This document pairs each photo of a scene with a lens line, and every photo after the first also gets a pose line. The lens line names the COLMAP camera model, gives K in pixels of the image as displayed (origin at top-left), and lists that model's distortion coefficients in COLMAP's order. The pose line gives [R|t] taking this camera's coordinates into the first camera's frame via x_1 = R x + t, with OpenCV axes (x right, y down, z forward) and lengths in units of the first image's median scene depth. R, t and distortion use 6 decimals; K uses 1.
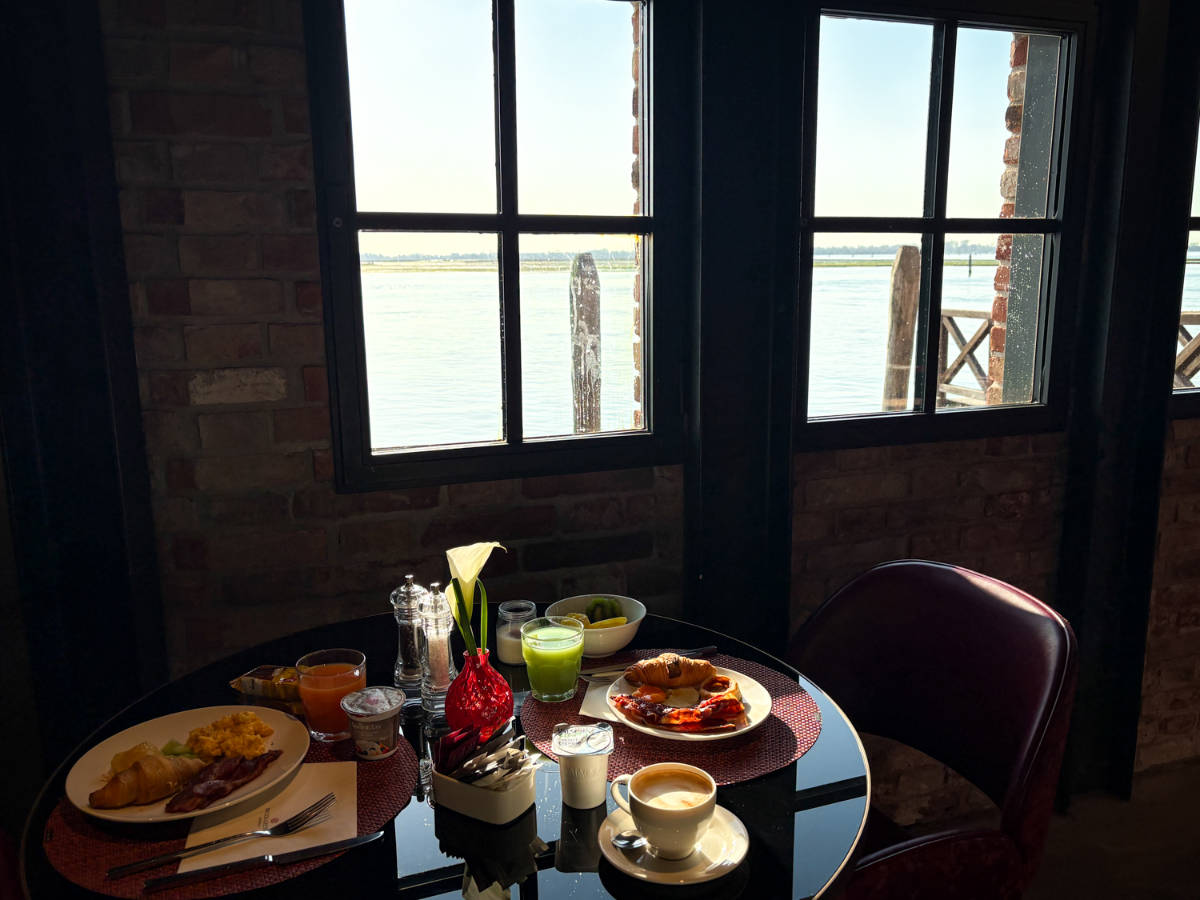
lens RADIAL K [[878.1, 0, 608.8], [0, 878.1, 454.6], [0, 0, 1]] dist [-0.025905, 0.034675]
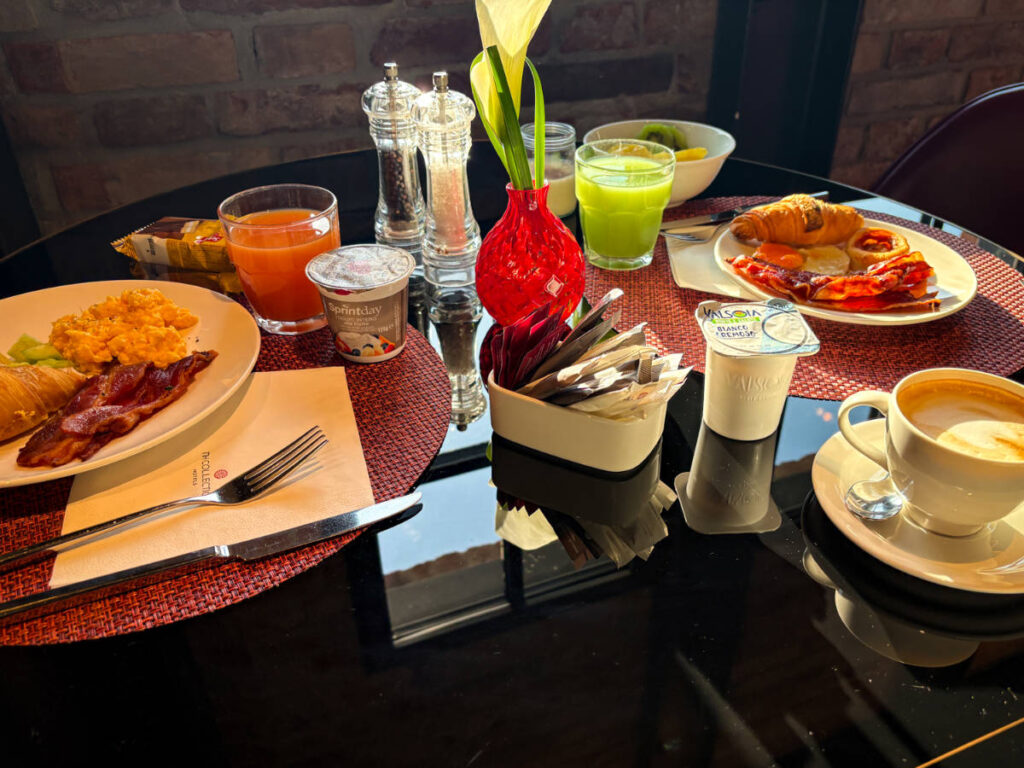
lens RADIAL K [[749.3, 0, 507.2], [0, 749.3, 388.7], [0, 0, 1]] dist [-0.025905, 0.034675]
pose [[0.999589, -0.014387, 0.024779, -0.178982], [0.003278, 0.916543, 0.399922, 0.151369], [-0.028465, -0.399676, 0.916214, 0.491957]]
